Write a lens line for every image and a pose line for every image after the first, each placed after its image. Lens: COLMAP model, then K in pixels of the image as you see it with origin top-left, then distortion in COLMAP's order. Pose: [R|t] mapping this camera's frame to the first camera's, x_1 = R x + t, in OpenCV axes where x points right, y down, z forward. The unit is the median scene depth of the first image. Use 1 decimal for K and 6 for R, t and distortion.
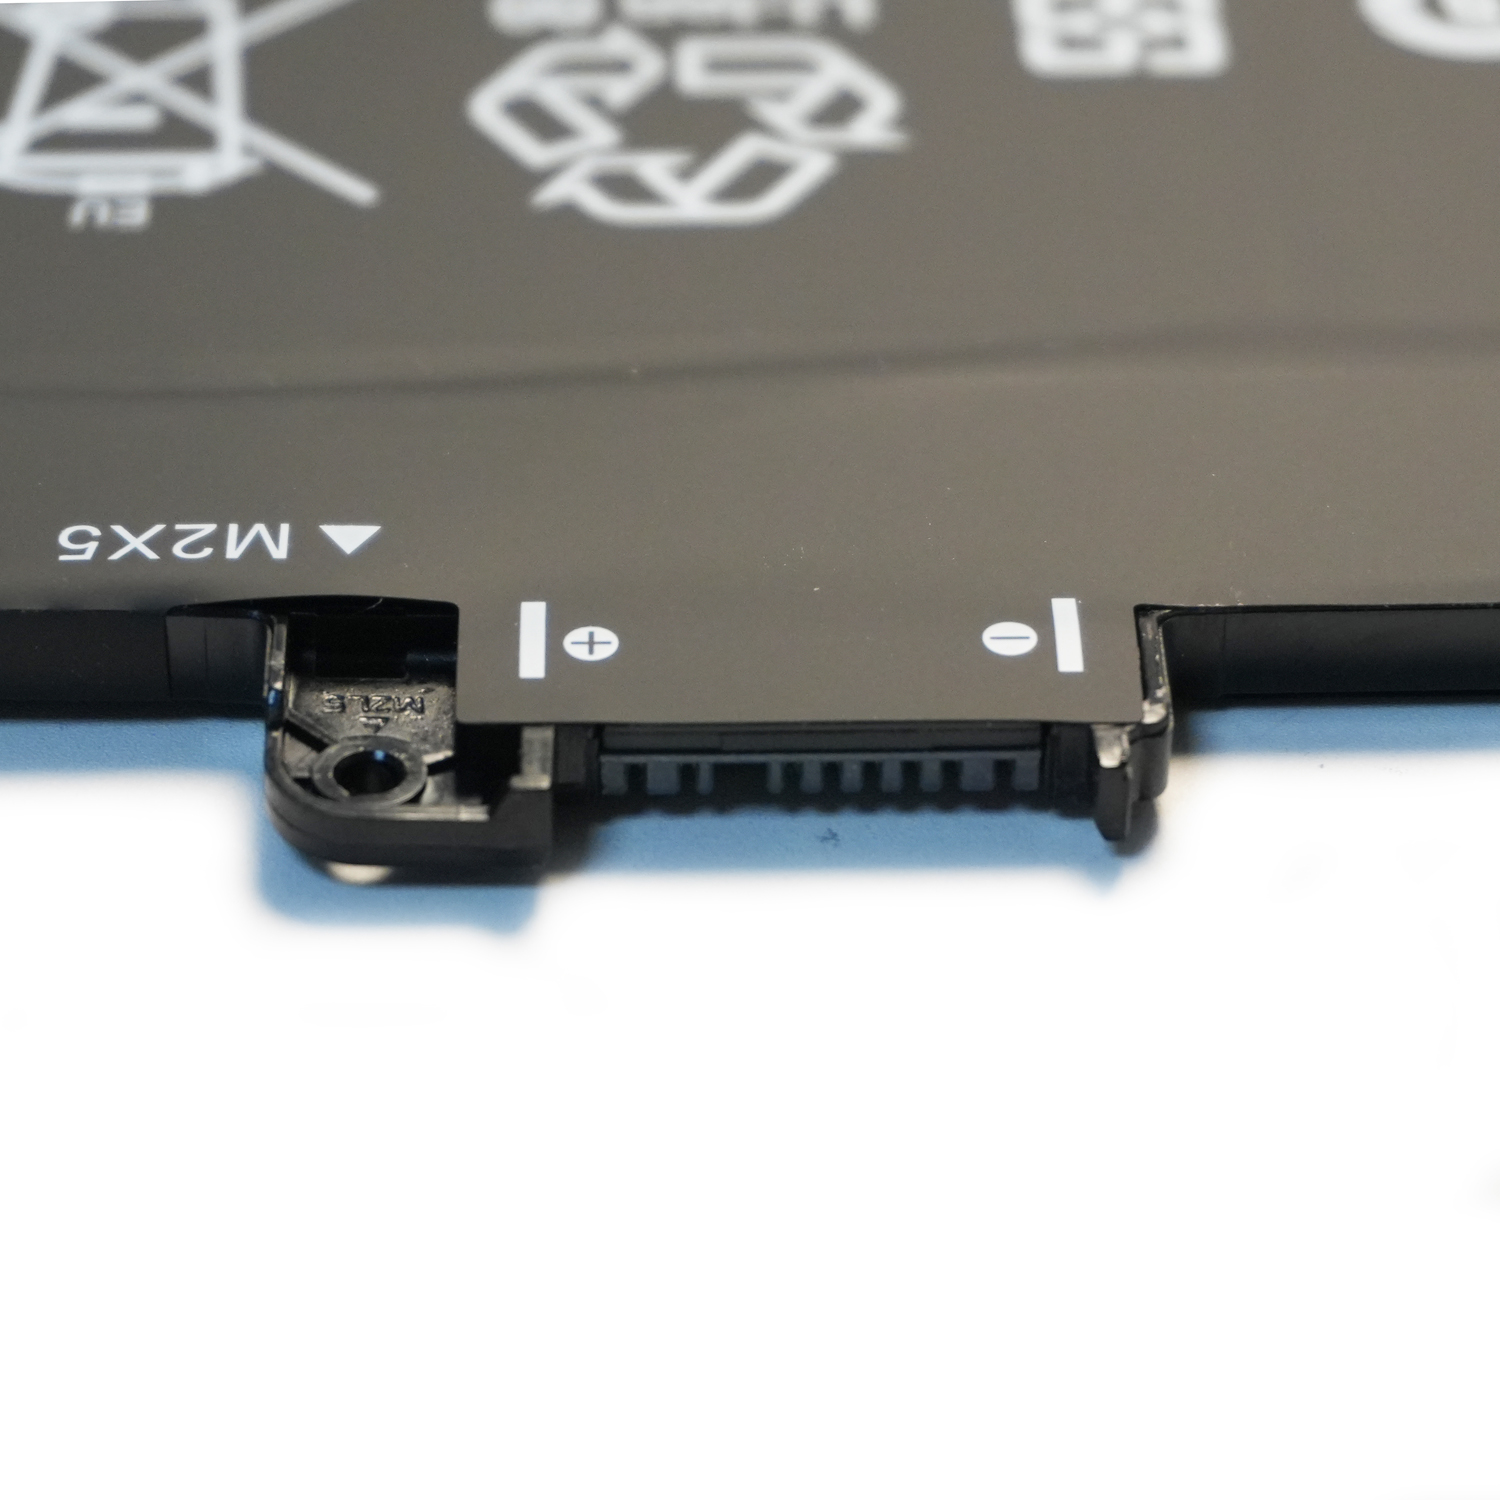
lens RADIAL K [[6006.9, 0, 749.4], [0, 6006.9, 750.1], [0, 0, 1]] dist [0.216236, 0.000000]
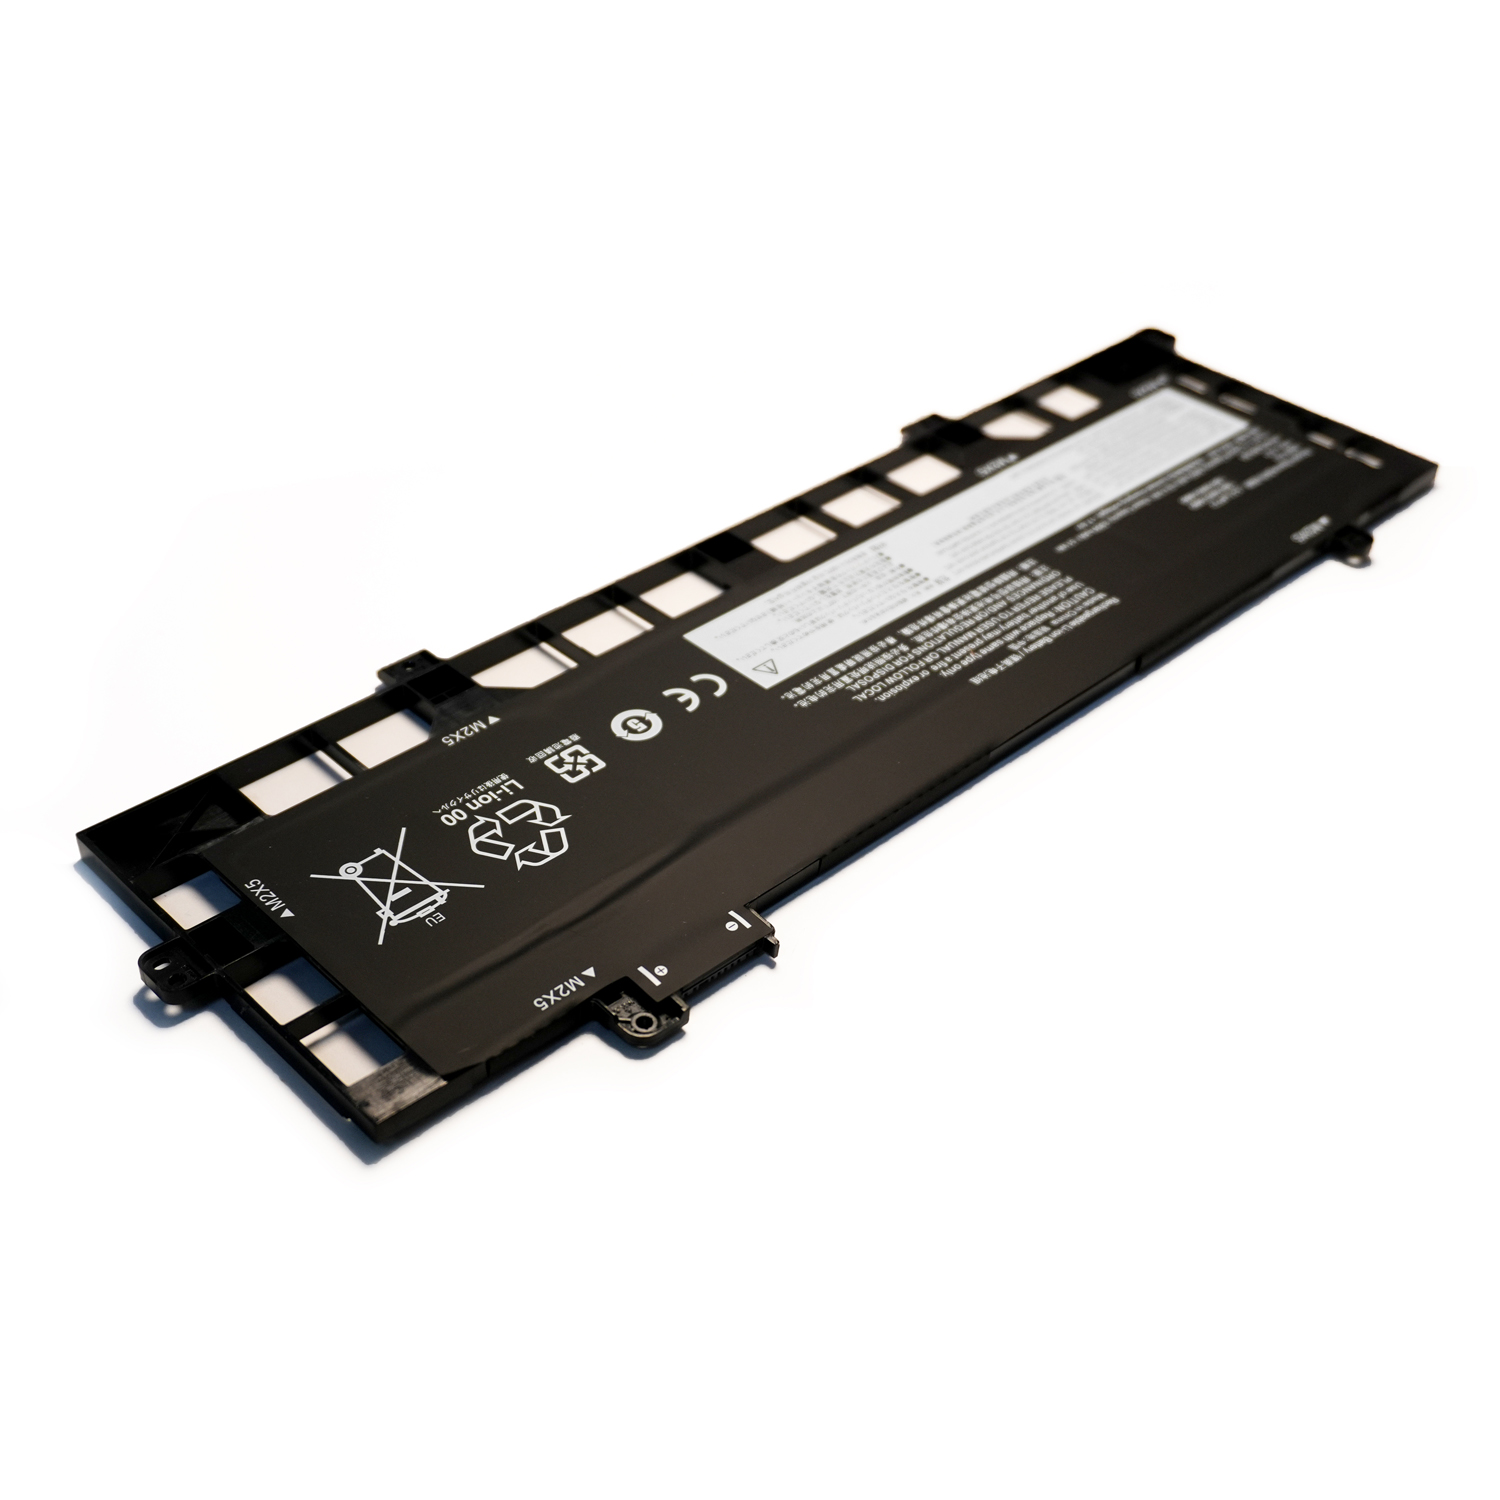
lens RADIAL K [[1923.2, 0, 749.5], [0, 1923.2, 749.7], [0, 0, 1]] dist [0.031312, 0.000000]
pose [[0.740248, -0.390619, 0.547219, -0.652297], [0.342981, 0.919437, 0.192353, -0.394910], [-0.578270, 0.045297, 0.814587, -0.154028]]
